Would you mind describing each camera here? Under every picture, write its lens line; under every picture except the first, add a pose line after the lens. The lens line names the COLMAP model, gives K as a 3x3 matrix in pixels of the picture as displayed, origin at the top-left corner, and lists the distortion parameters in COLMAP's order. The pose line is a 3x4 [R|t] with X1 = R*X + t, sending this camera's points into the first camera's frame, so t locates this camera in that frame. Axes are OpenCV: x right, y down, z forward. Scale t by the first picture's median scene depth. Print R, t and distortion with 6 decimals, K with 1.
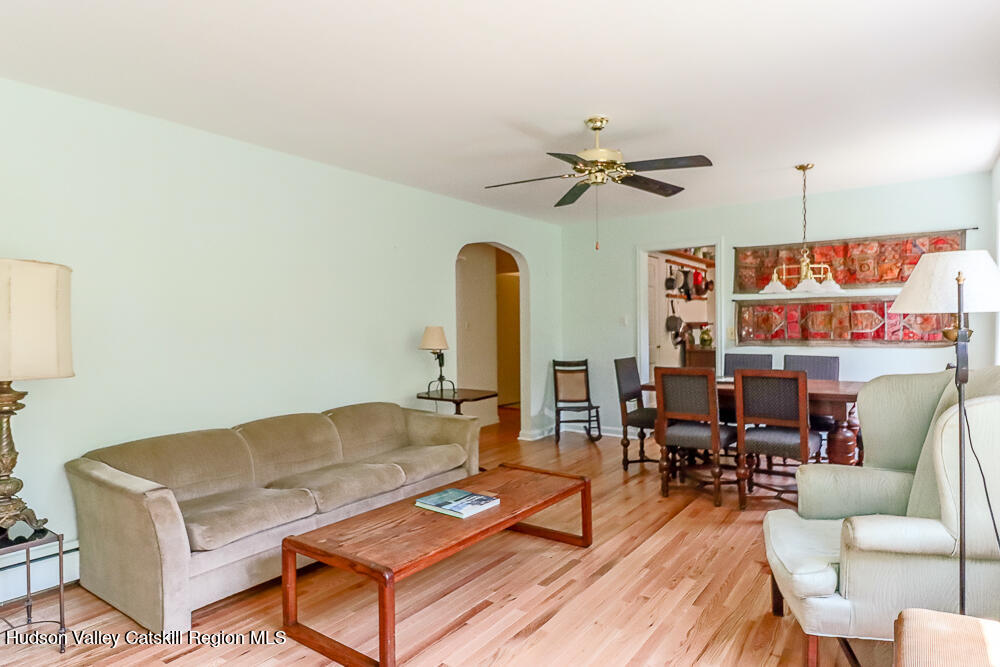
lens RADIAL K [[566.1, 0, 500.0], [0, 566.1, 333.5], [0, 0, 1]] dist [0.005158, 0.001219]
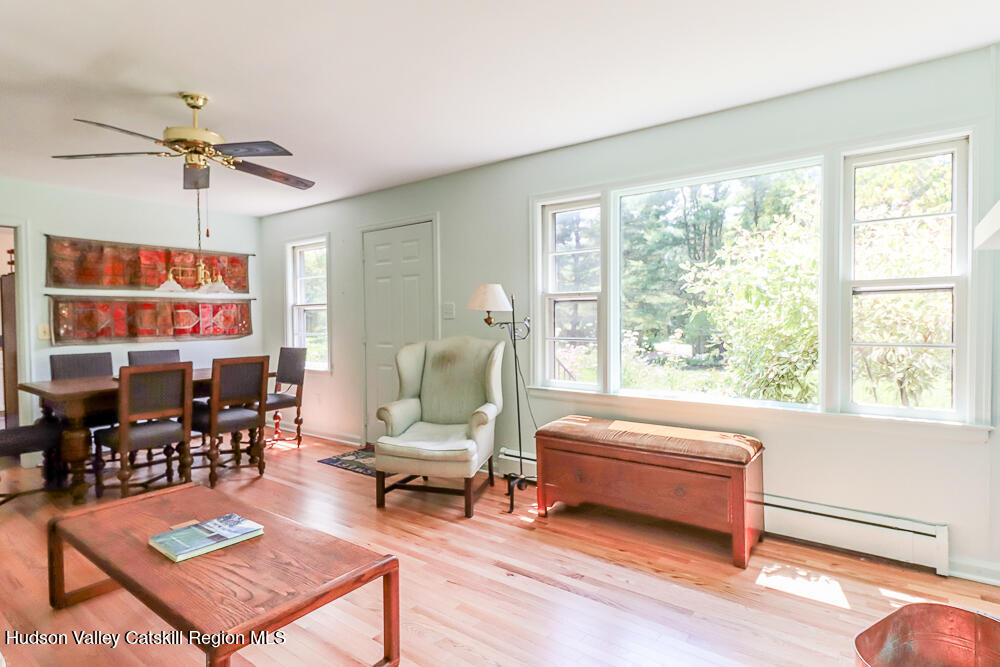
lens RADIAL K [[535.7, 0, 500.0], [0, 535.7, 333.5], [0, 0, 1]] dist [0.002787, 0.000043]
pose [[0.010426, -0.016454, 0.999810, -0.484275], [0.025688, 0.999539, 0.016182, 0.007319], [-0.999616, 0.025514, 0.010843, 0.337954]]
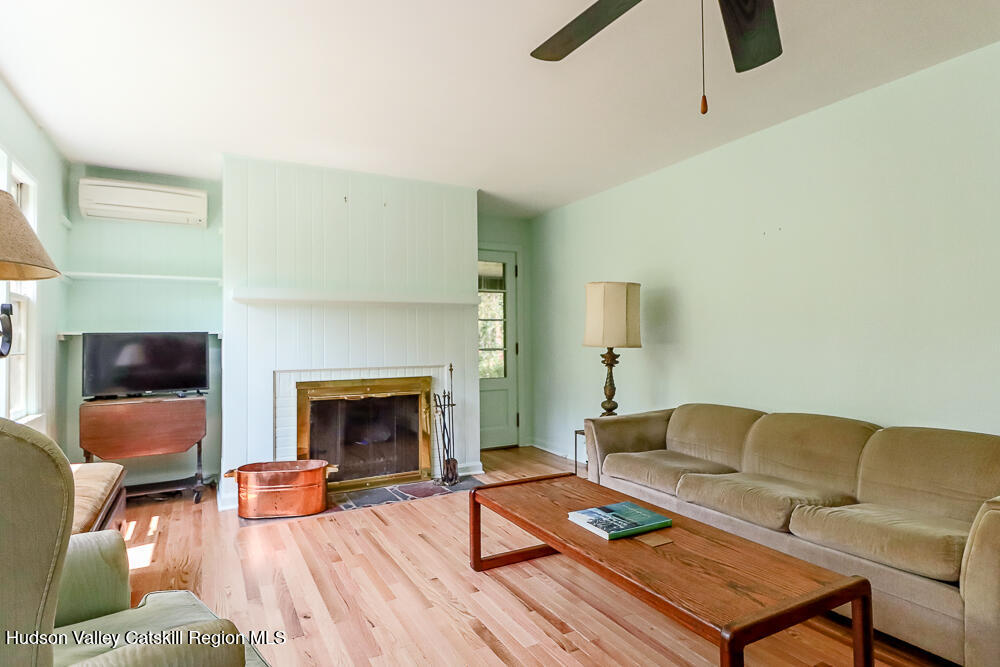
lens RADIAL K [[534.9, 0, 500.0], [0, 534.9, 333.5], [0, 0, 1]] dist [0.003485, 0.000514]
pose [[-0.420139, 0.006747, -0.907435, 0.412307], [0.002651, 0.999977, 0.006207, 0.013705], [0.907456, 0.000202, -0.420147, 0.689446]]
